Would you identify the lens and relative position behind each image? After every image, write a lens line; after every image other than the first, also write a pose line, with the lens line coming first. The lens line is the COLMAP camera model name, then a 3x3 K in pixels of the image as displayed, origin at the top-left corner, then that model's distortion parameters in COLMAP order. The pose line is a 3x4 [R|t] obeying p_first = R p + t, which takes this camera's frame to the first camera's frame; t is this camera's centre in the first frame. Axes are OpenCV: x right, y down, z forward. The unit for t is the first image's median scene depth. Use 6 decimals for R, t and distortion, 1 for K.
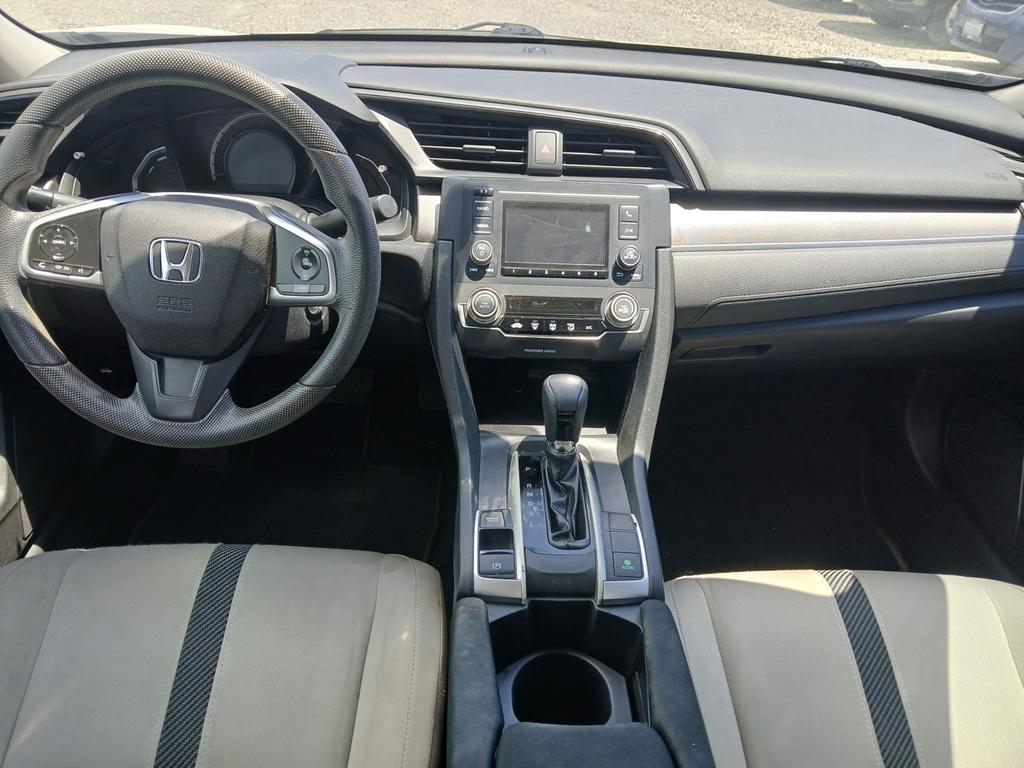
lens RADIAL K [[766.4, 0, 512.0], [0, 766.4, 384.0], [0, 0, 1]] dist [0.003168, 0.000170]
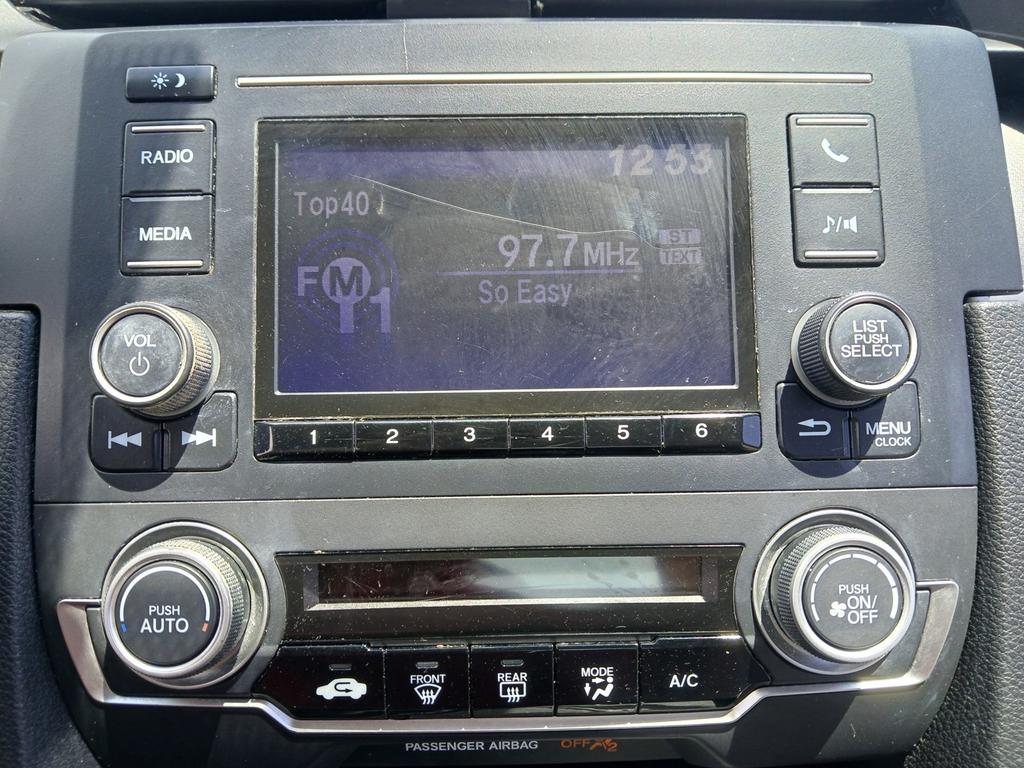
lens RADIAL K [[955.0, 0, 512.0], [0, 955.0, 384.0], [0, 0, 1]] dist [-0.003064, -0.003408]
pose [[0.998418, -0.044358, -0.034565, 0.066314], [0.041352, 0.995668, -0.083277, -0.136743], [0.038110, 0.081716, 0.995927, 0.732961]]
